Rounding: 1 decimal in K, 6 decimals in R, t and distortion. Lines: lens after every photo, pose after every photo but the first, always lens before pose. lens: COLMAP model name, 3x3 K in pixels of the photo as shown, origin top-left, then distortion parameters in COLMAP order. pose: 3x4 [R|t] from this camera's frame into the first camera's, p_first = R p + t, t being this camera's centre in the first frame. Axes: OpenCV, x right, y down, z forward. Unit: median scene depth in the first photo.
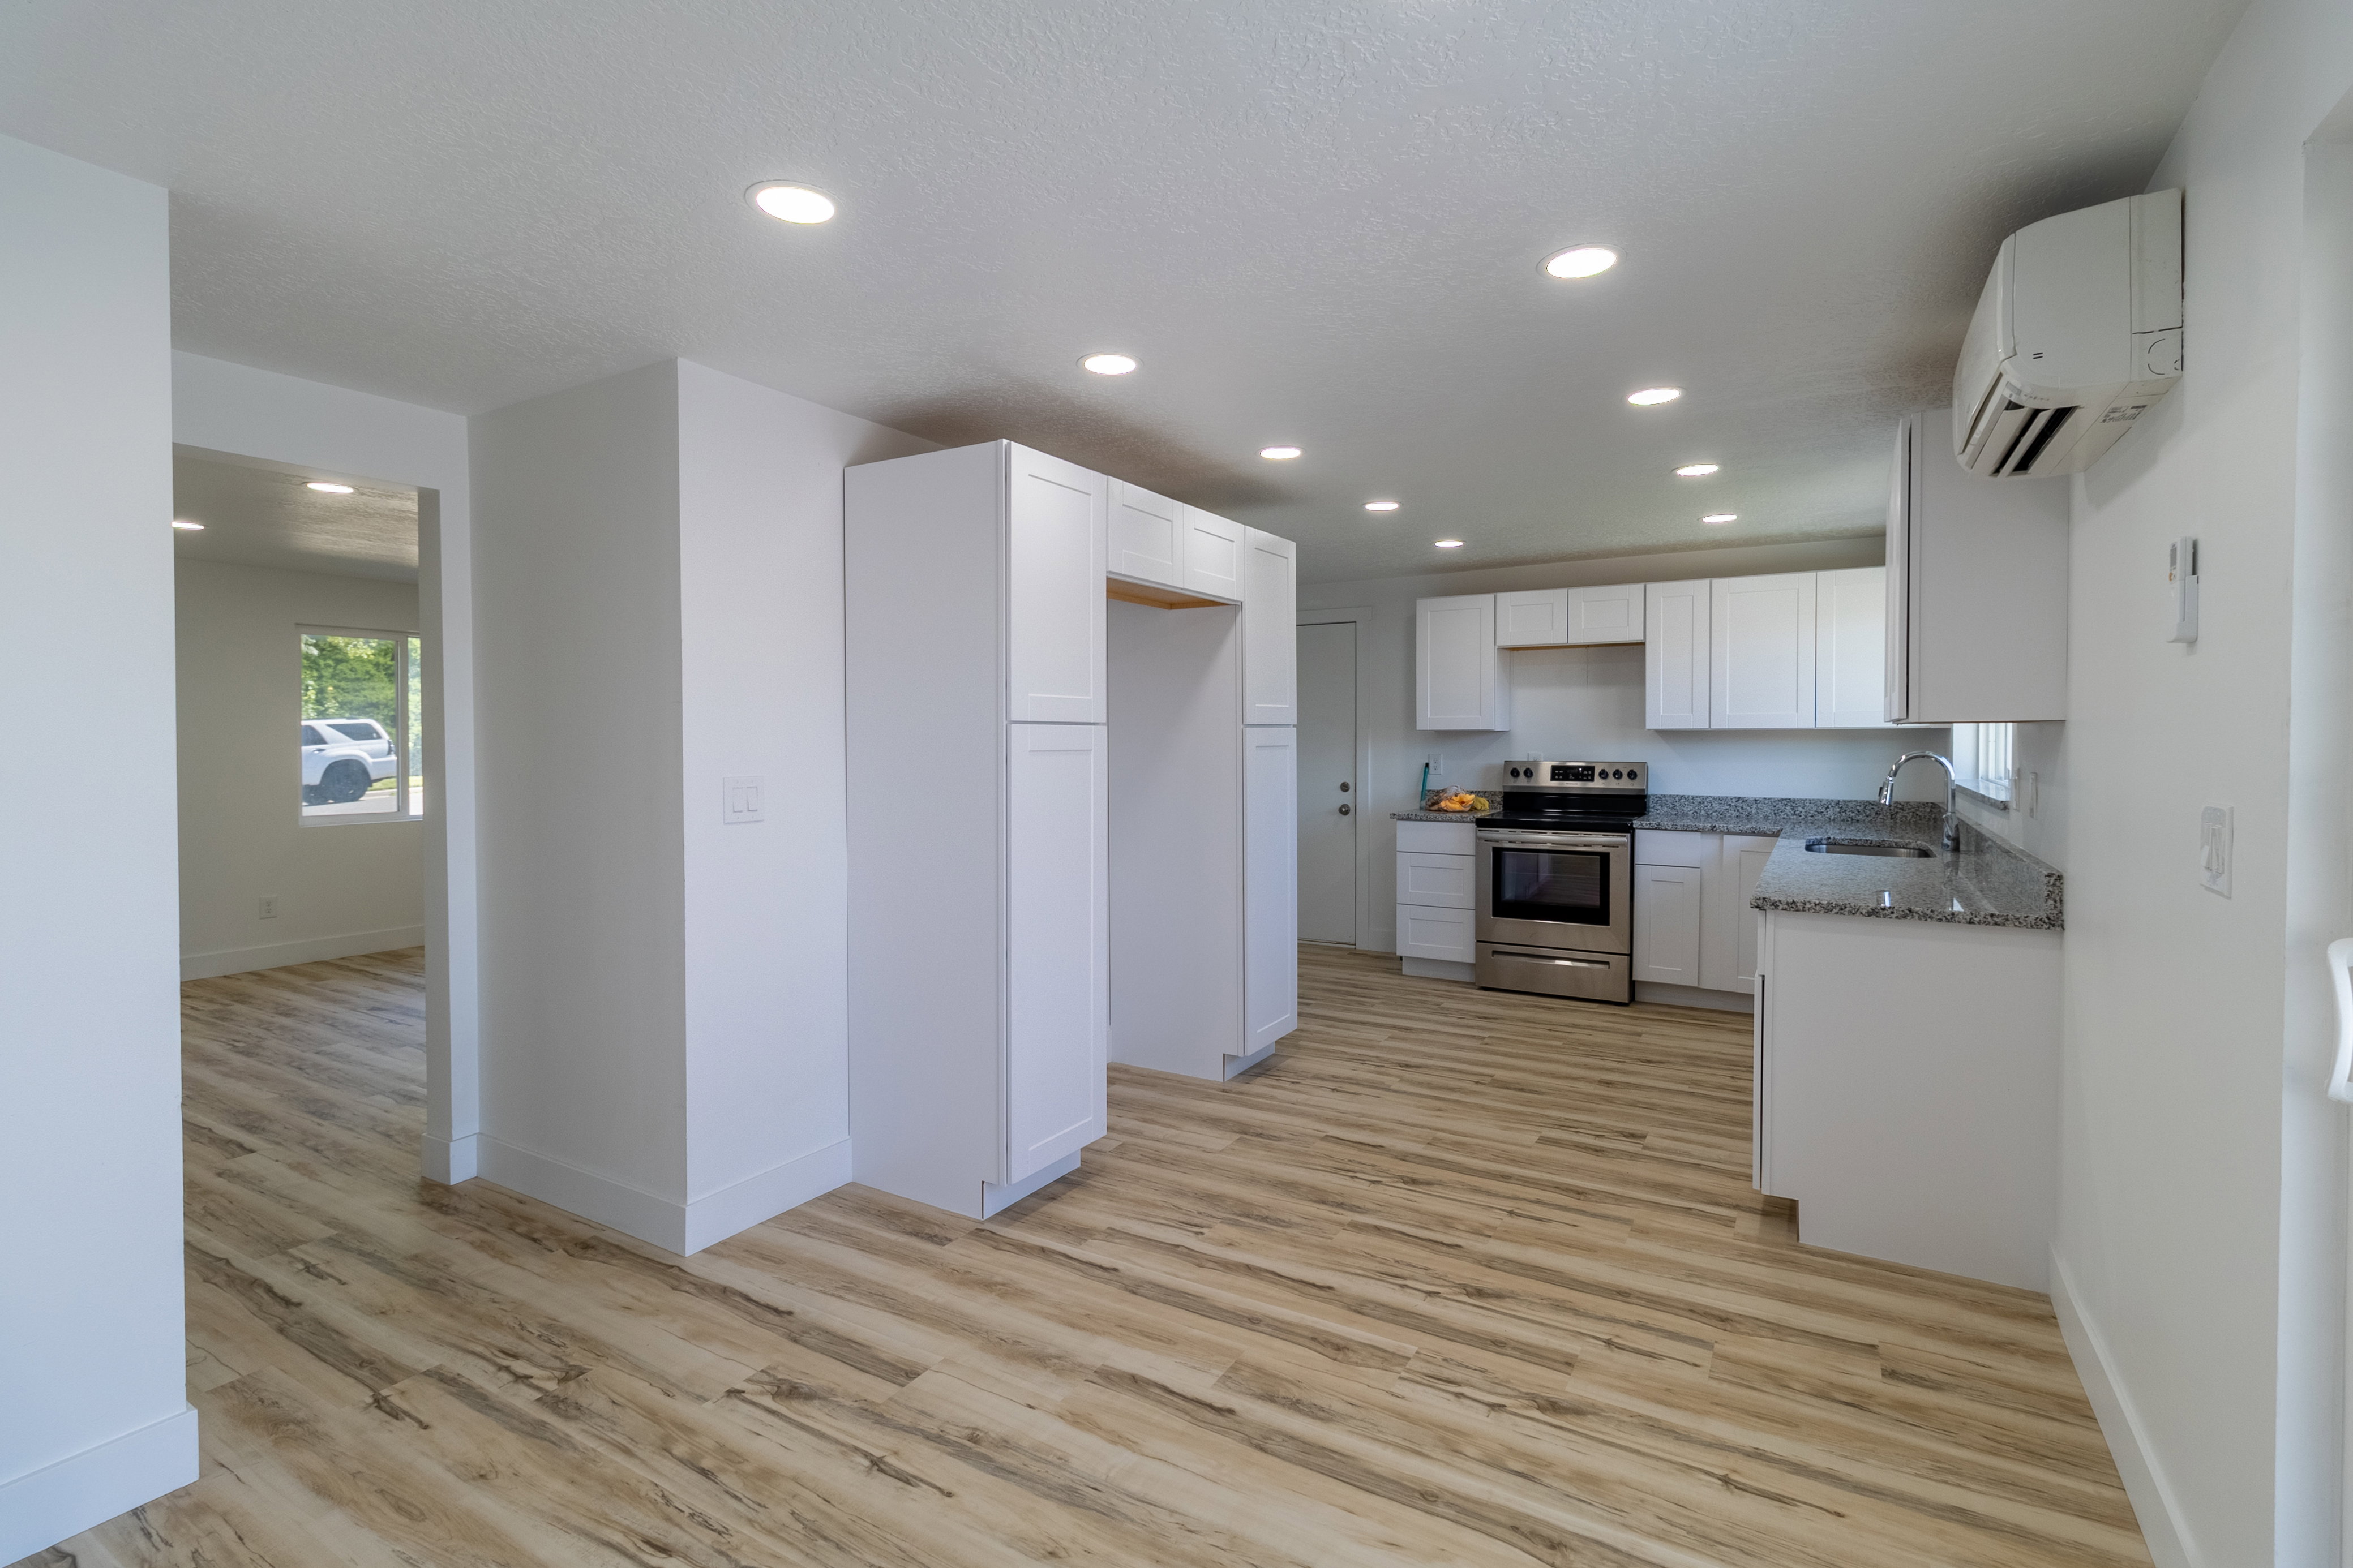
lens RADIAL K [[1084.6, 0, 1179.5], [0, 1084.6, 763.5], [0, 0, 1]] dist [-0.001287, -0.000452]
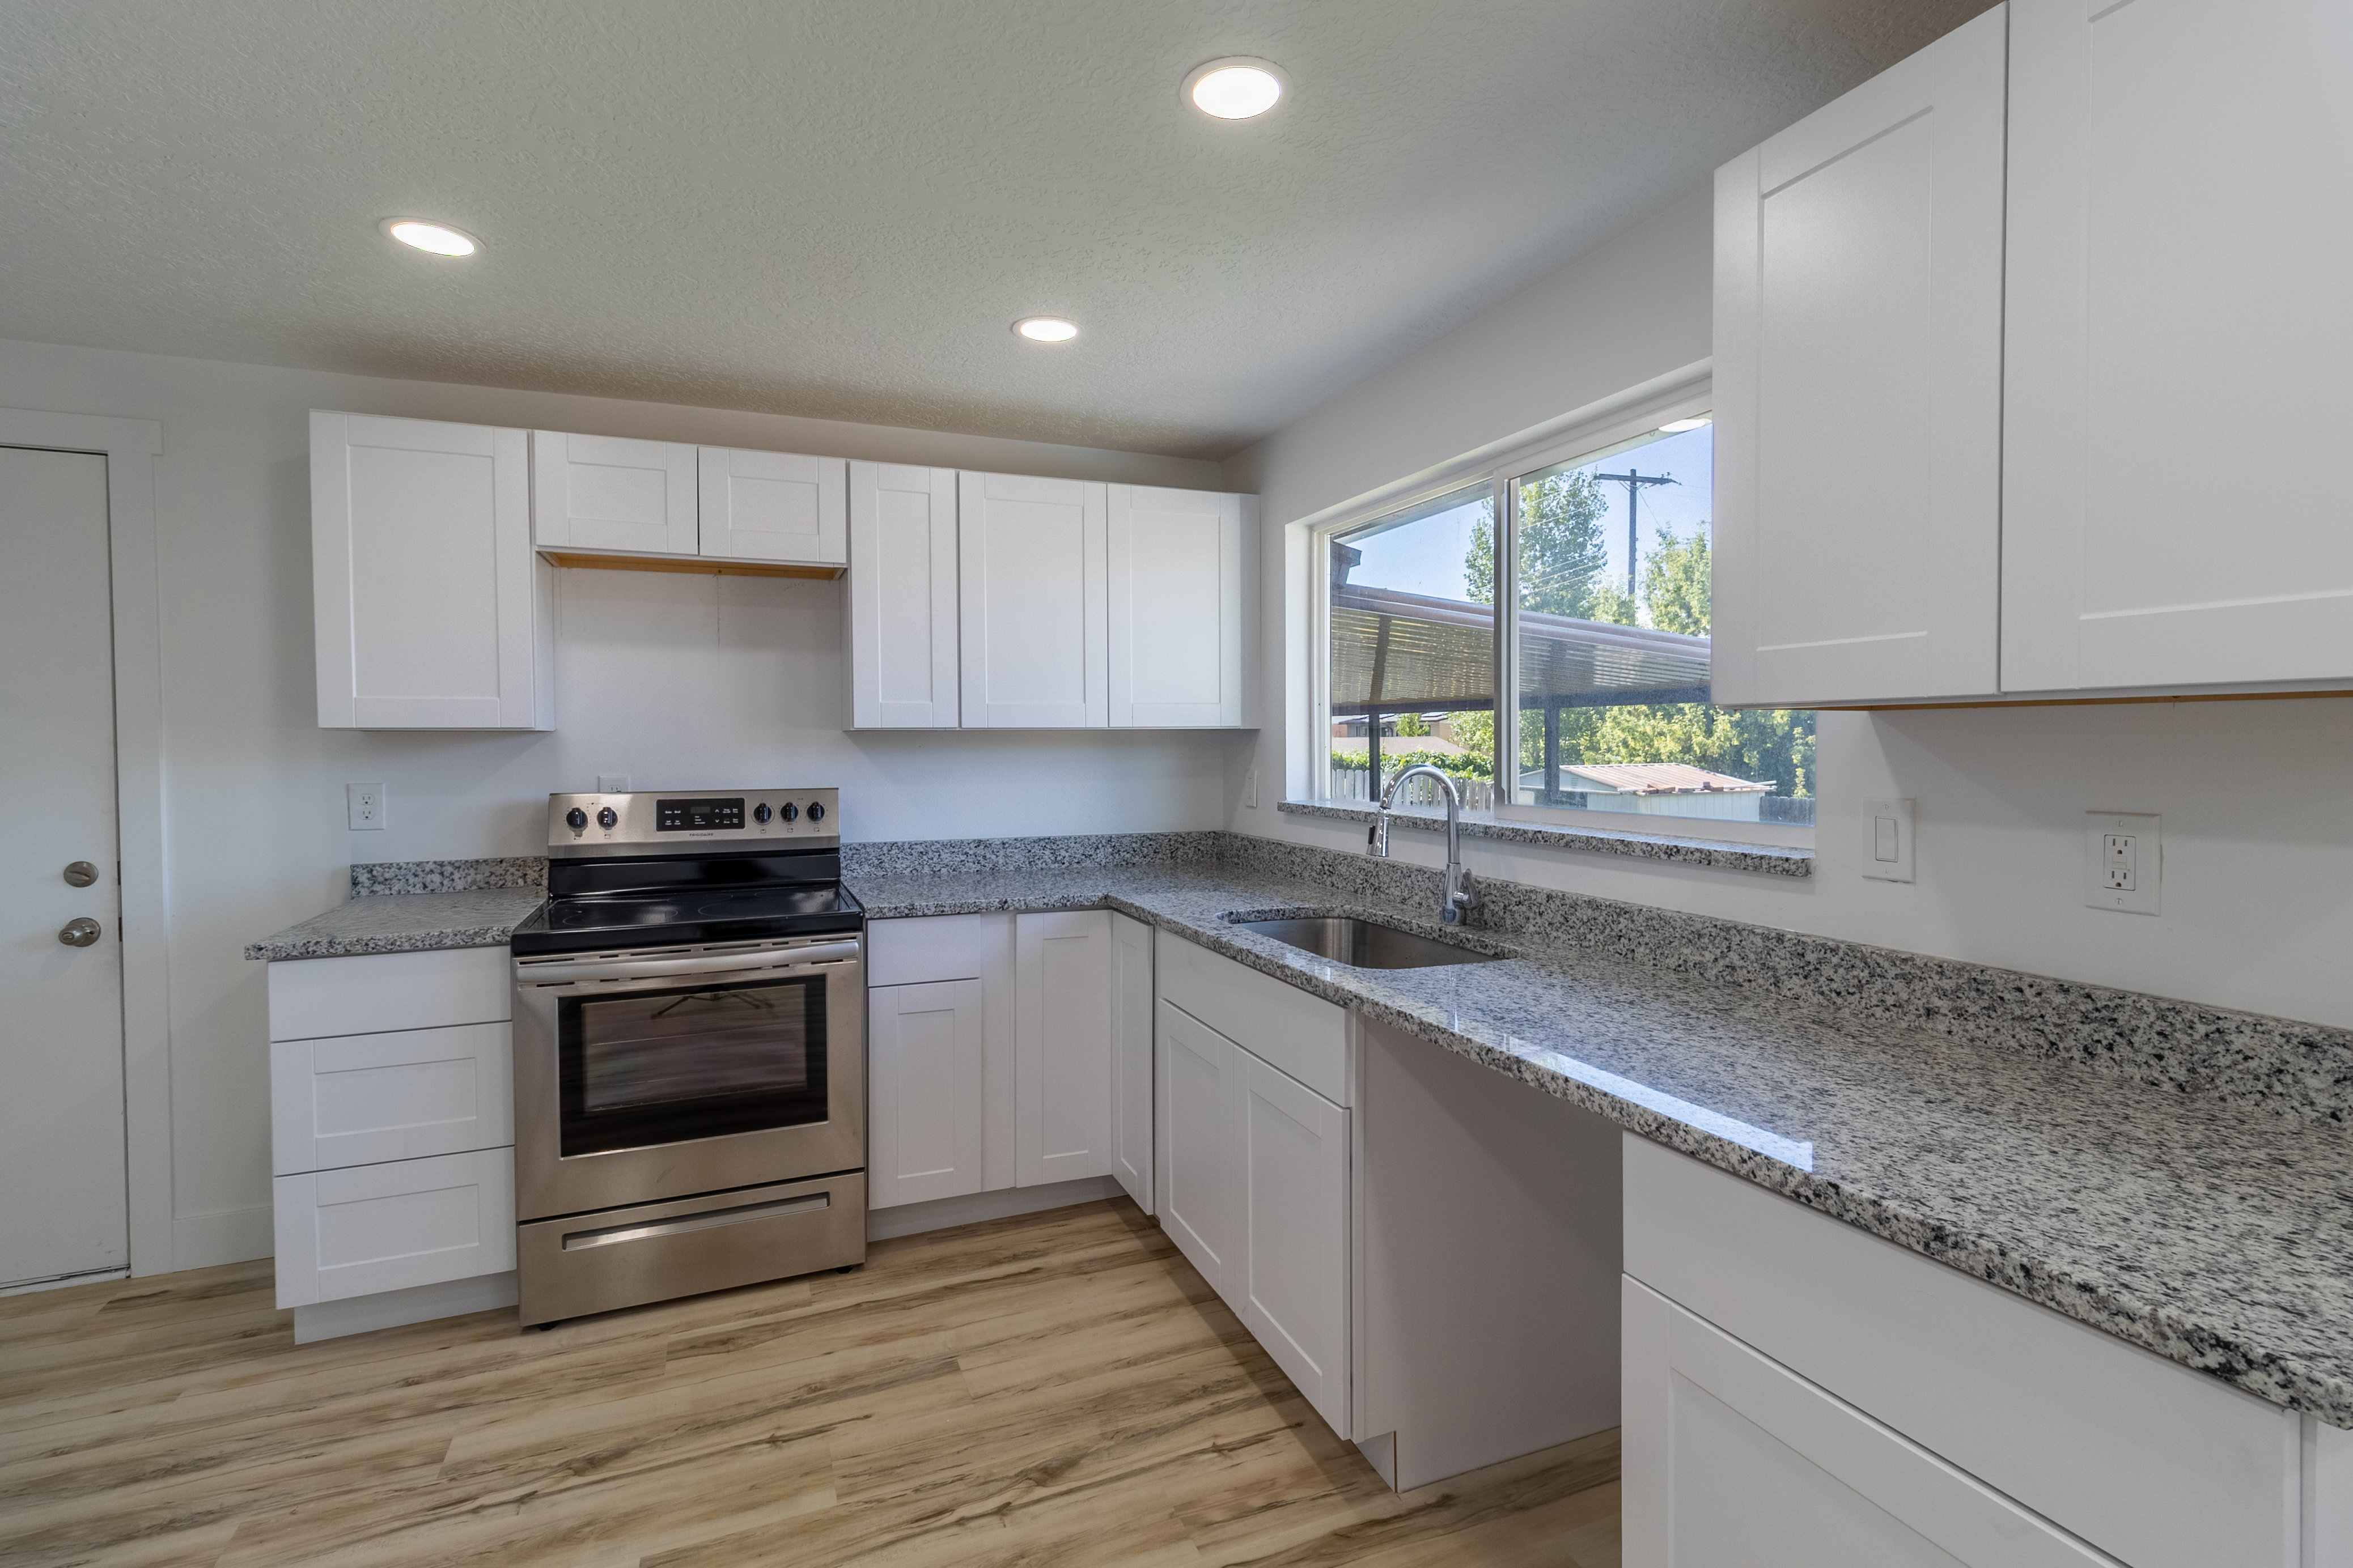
lens RADIAL K [[1084.6, 0, 1179.5], [0, 1084.6, 763.5], [0, 0, 1]] dist [-0.001287, -0.000452]
pose [[0.592826, -0.017981, 0.805130, 0.087702], [0.025015, 0.999679, 0.003908, -0.011604], [-0.804942, 0.017824, 0.593086, 0.533122]]
